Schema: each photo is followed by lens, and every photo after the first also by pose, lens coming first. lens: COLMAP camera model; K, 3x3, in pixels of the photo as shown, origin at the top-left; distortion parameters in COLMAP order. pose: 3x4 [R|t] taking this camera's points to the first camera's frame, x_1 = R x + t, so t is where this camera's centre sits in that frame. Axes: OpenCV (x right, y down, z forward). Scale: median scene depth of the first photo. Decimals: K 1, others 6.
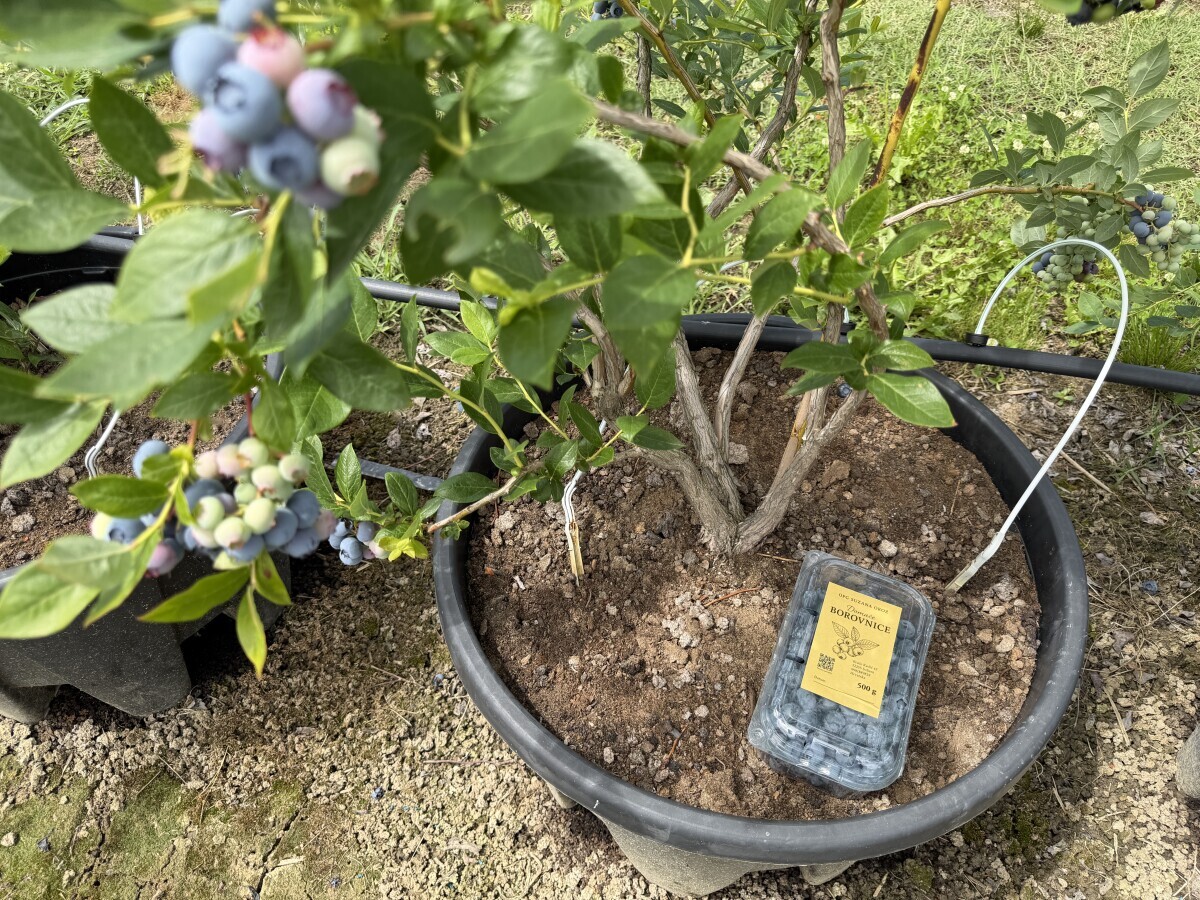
lens RADIAL K [[819.1, 0, 610.8], [0, 819.1, 456.0], [0, 0, 1]] dist [0.060131, -0.078786]
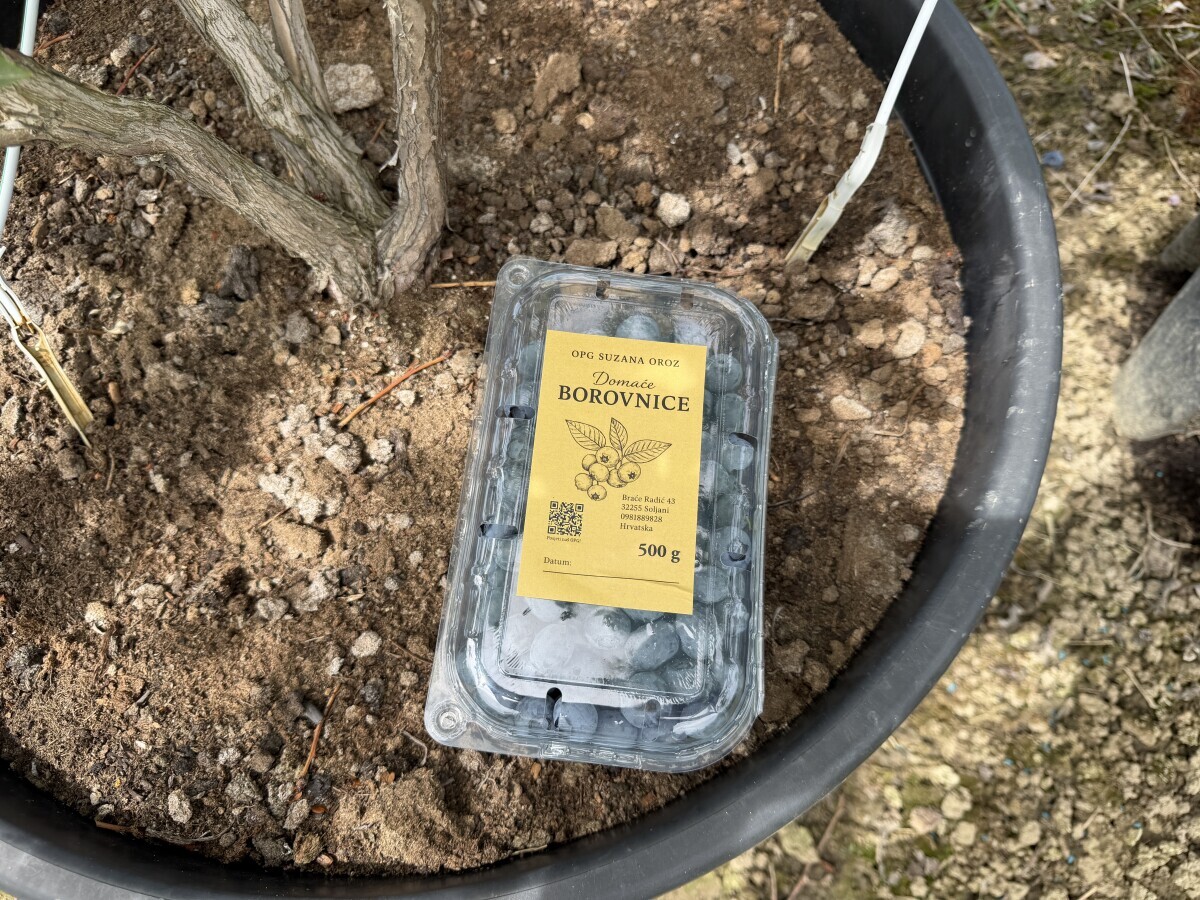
lens RADIAL K [[822.4, 0, 600.0], [0, 822.4, 450.0], [0, 0, 1]] dist [0.053294, -0.063038]
pose [[0.953107, -0.283221, 0.106645, 0.199507], [0.227770, 0.903348, 0.363432, 0.051244], [-0.199269, -0.322099, 0.925497, 0.493617]]
